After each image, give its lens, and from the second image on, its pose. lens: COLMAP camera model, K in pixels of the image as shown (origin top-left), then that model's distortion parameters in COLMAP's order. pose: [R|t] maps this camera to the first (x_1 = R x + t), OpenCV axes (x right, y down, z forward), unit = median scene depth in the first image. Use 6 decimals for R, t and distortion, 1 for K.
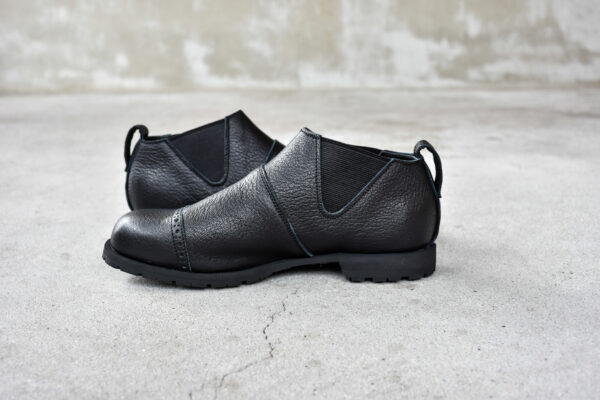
lens RADIAL K [[678.8, 0, 298.1], [0, 678.8, 198.5], [0, 0, 1]] dist [-0.012166, 0.000000]
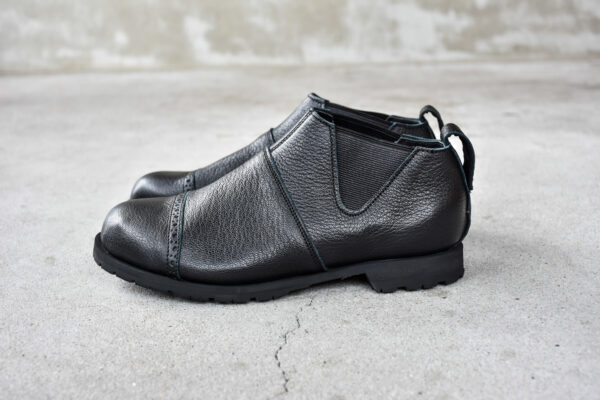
lens RADIAL K [[678.8, 0, 299.6], [0, 678.8, 201.6], [0, 0, 1]] dist [-0.012166, 0.000000]
pose [[0.999862, -0.015826, -0.005078, -0.008694], [0.016016, 0.999082, 0.039729, -0.020166], [0.004444, -0.039804, 0.999198, 0.102494]]
